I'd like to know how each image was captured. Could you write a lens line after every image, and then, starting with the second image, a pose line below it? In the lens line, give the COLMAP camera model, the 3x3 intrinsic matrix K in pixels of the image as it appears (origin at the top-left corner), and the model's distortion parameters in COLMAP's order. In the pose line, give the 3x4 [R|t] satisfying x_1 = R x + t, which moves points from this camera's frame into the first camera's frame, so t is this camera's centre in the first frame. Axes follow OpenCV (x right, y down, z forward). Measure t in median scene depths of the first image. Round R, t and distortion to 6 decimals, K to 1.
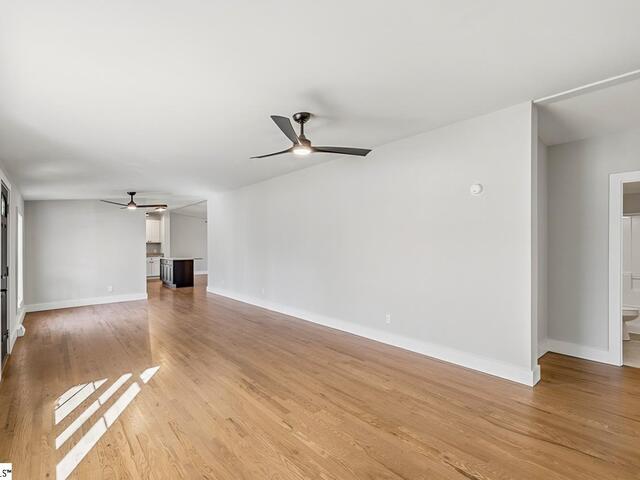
lens RADIAL K [[303.7, 0, 316.8], [0, 303.7, 240.1], [0, 0, 1]] dist [-0.001674, -0.000289]
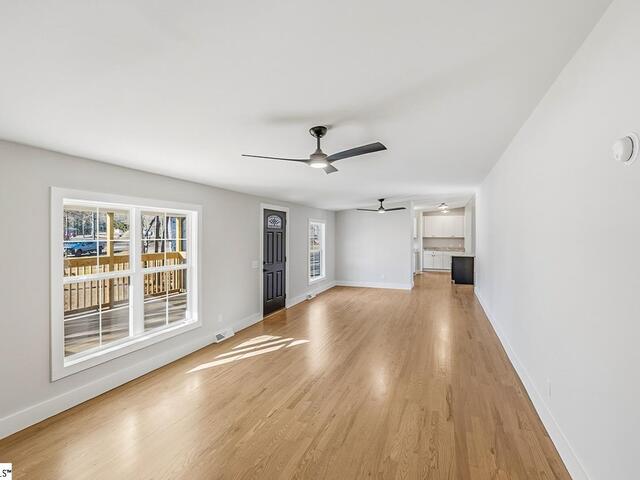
lens RADIAL K [[313.5, 0, 332.4], [0, 313.5, 222.4], [0, 0, 1]] dist [0.000547, -0.000335]
pose [[0.483096, -0.029171, -0.875081, 0.716281], [0.006714, 0.999539, -0.029614, -0.052802], [0.875542, 0.008431, 0.483069, 0.415762]]
